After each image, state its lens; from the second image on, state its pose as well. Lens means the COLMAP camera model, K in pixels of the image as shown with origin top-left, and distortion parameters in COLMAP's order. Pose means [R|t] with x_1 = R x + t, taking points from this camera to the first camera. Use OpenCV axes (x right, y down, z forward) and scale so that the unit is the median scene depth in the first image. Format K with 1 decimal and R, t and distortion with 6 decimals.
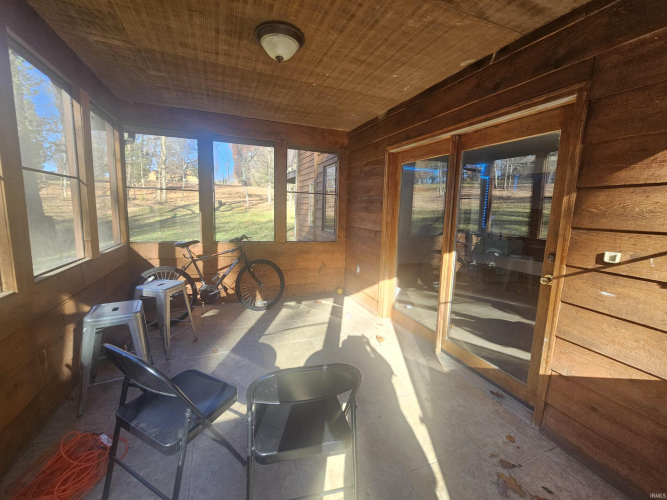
lens RADIAL K [[275.5, 0, 329.2], [0, 275.5, 247.2], [0, 0, 1]] dist [-0.002209, -0.000574]
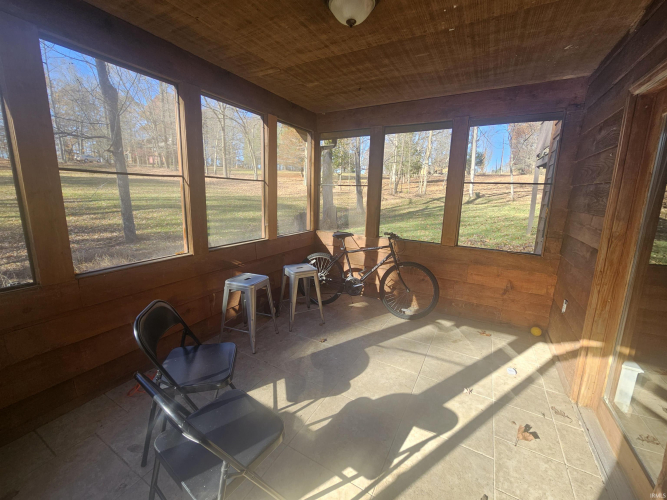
lens RADIAL K [[275.5, 0, 331.5], [0, 275.5, 246.3], [0, 0, 1]] dist [-0.002209, -0.000574]
pose [[0.624705, 0.134532, -0.769184, 0.269976], [-0.115066, 0.990153, 0.079727, -0.048084], [0.772336, 0.038700, 0.634034, 0.252244]]
